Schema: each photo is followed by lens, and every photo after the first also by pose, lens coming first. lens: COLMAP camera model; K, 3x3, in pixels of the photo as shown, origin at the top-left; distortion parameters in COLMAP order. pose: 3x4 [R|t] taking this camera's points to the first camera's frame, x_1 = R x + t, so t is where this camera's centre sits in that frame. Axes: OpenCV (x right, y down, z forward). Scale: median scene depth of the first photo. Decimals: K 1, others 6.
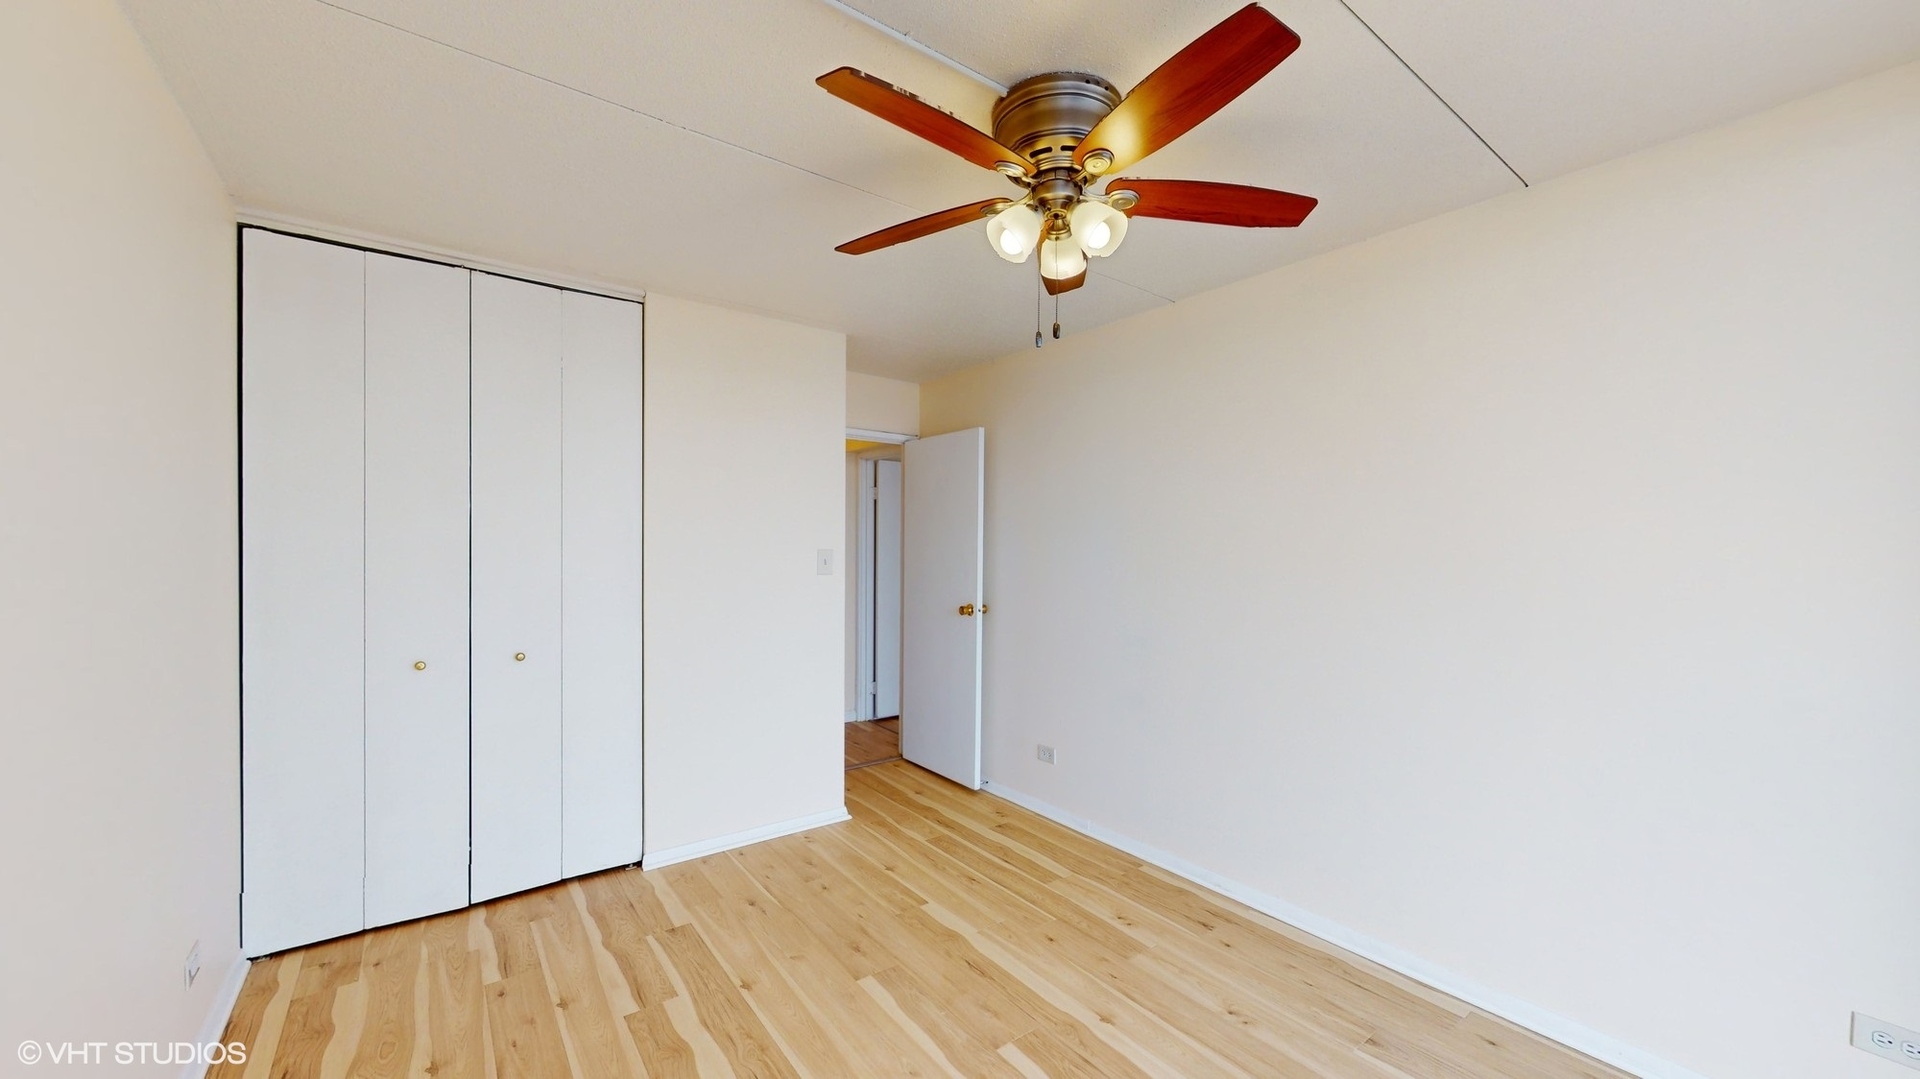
lens RADIAL K [[708.7, 0, 973.6], [0, 708.7, 545.5], [0, 0, 1]] dist [-0.000013, -0.000281]
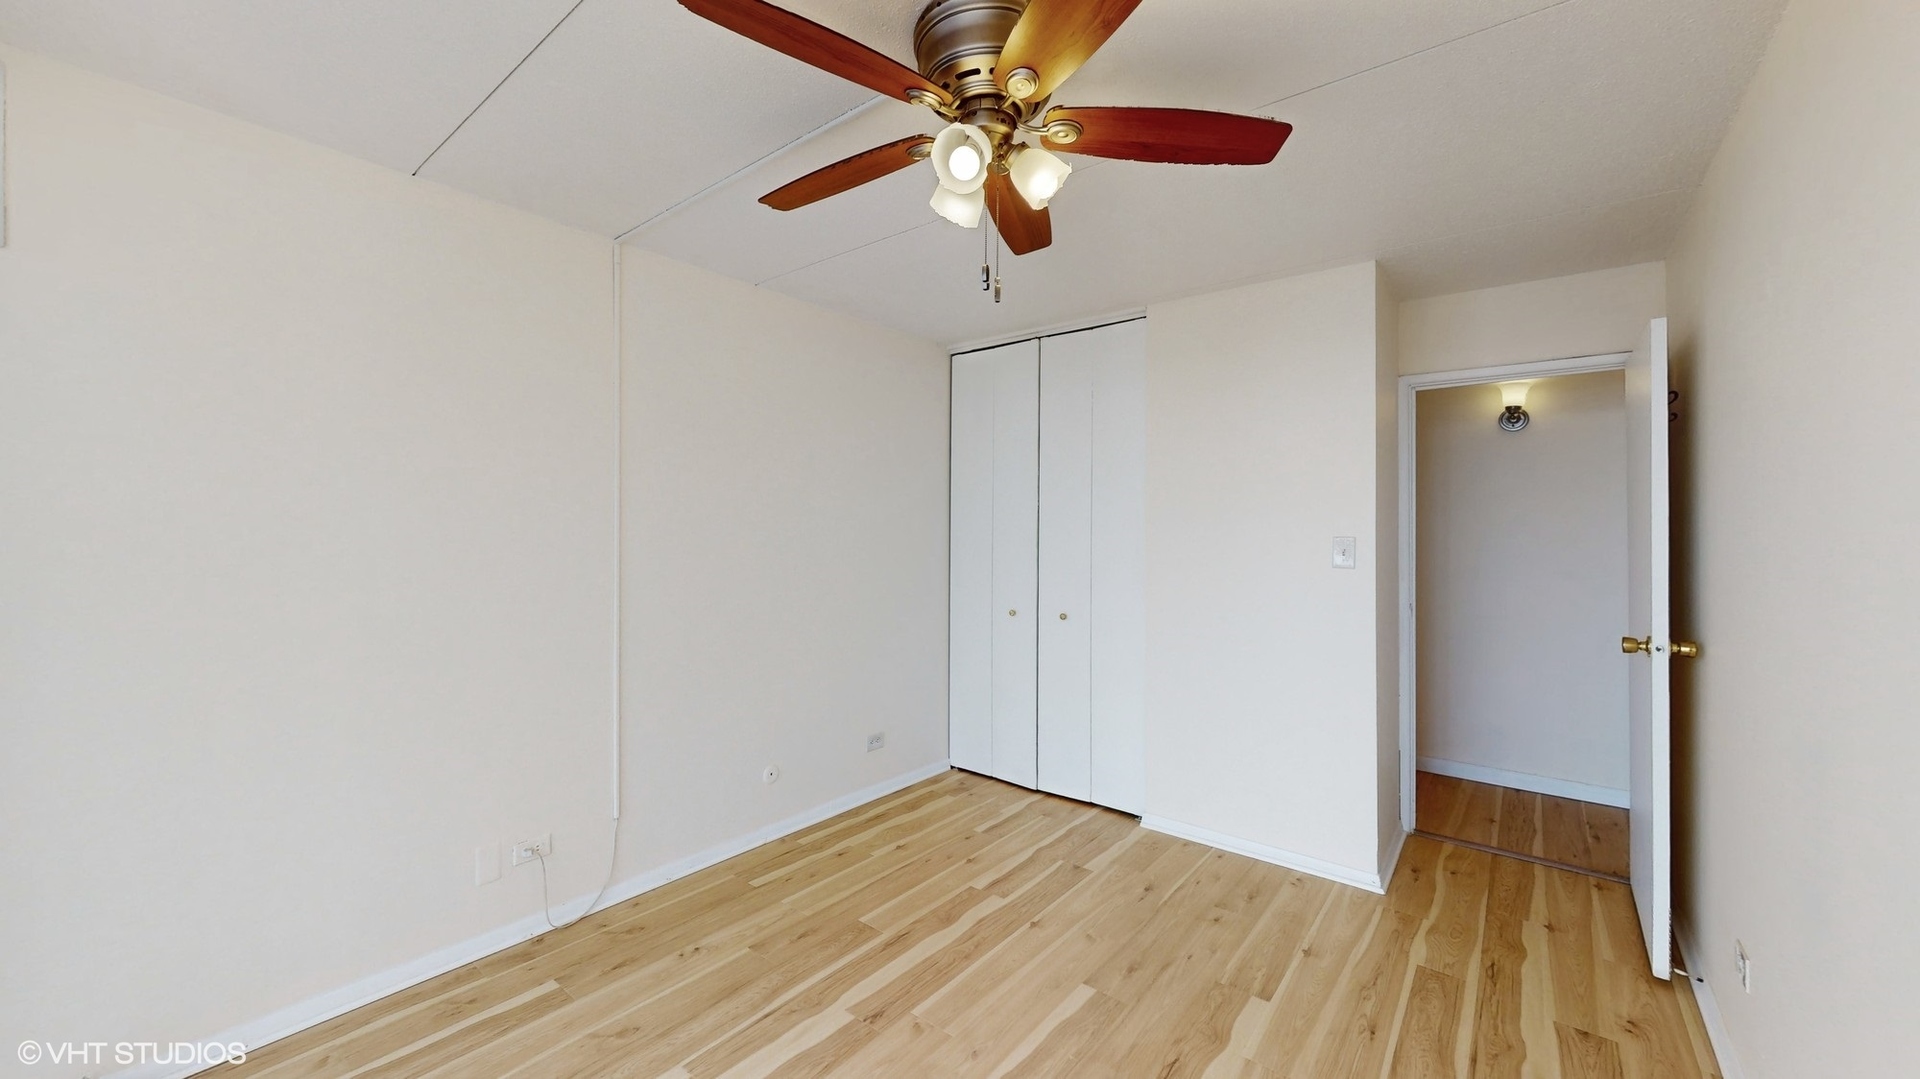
lens RADIAL K [[708.7, 0, 950.3], [0, 708.7, 522.9], [0, 0, 1]] dist [-0.000013, -0.000281]
pose [[0.237667, -0.015969, -0.971215, 0.633148], [-0.005503, 0.999827, -0.017786, 0.007158], [0.971331, 0.009572, 0.237538, 0.509830]]
